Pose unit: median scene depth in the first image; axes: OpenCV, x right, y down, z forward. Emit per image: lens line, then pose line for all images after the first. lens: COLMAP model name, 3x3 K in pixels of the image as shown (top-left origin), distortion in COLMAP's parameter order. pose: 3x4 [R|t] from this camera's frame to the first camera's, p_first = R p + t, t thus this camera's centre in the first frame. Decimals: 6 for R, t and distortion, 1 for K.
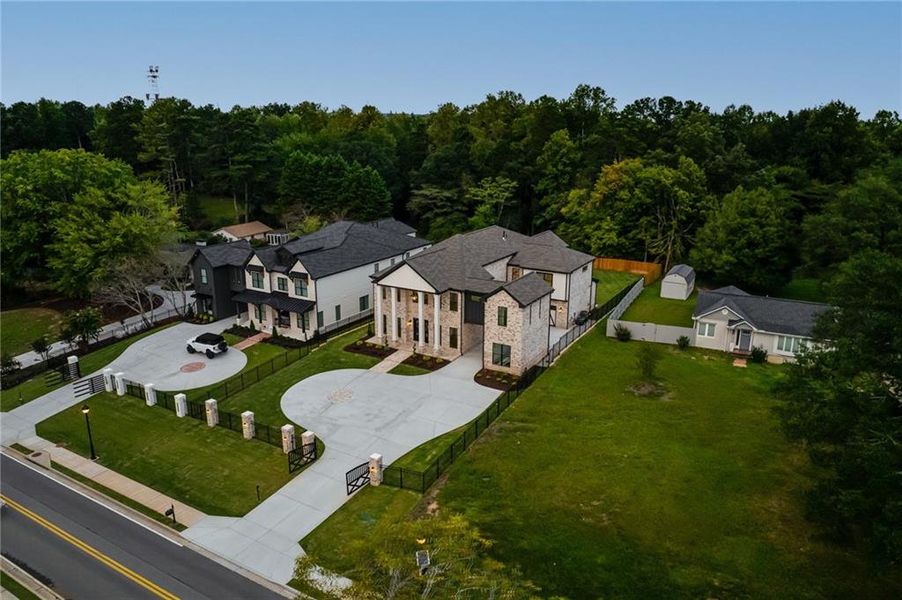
lens RADIAL K [[649.2, 0, 443.2], [0, 649.2, 302.7], [0, 0, 1]] dist [-0.039032, 0.002498]
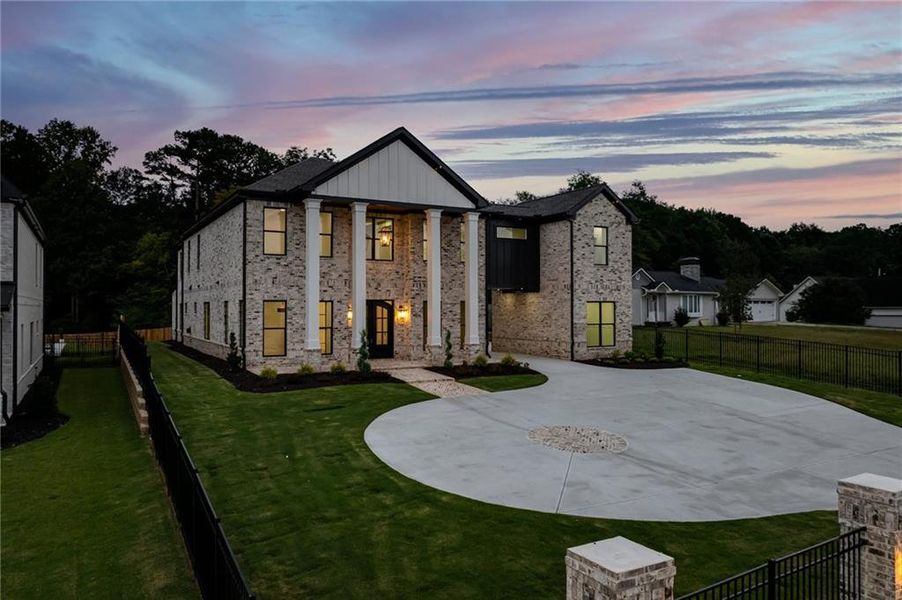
lens RADIAL K [[649.2, 0, 465.6], [0, 649.2, 302.4], [0, 0, 1]] dist [-0.039032, 0.002498]
pose [[0.462045, 0.006744, 0.886831, -0.347466], [0.244878, 0.960126, -0.134884, 0.089658], [-0.852379, 0.279488, 0.441969, 0.718338]]
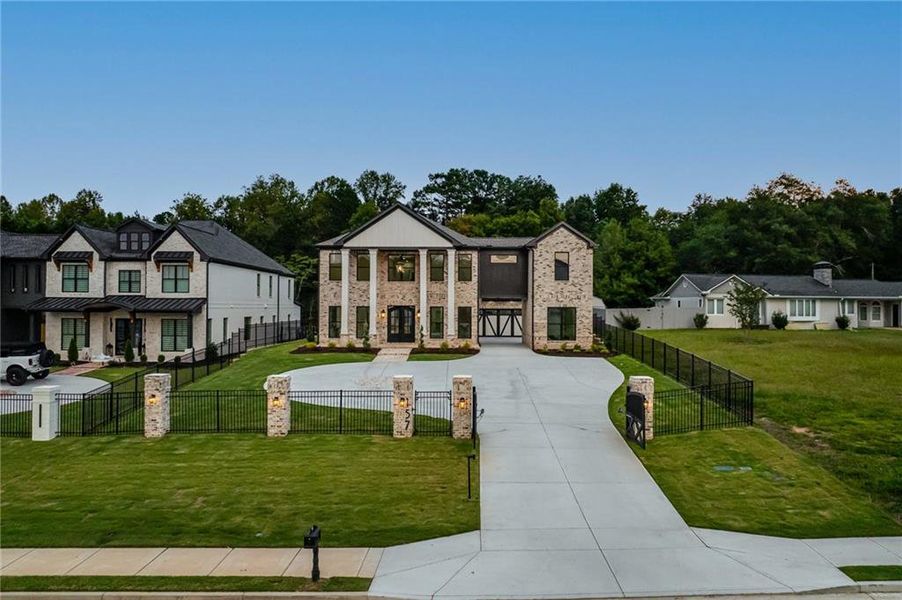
lens RADIAL K [[649.2, 0, 454.8], [0, 649.2, 306.2], [0, 0, 1]] dist [-0.039032, 0.002498]
pose [[0.856623, 0.004825, 0.515920, -0.307611], [0.136763, 0.962062, -0.236076, 0.176482], [-0.497487, 0.272786, 0.823465, 0.399490]]
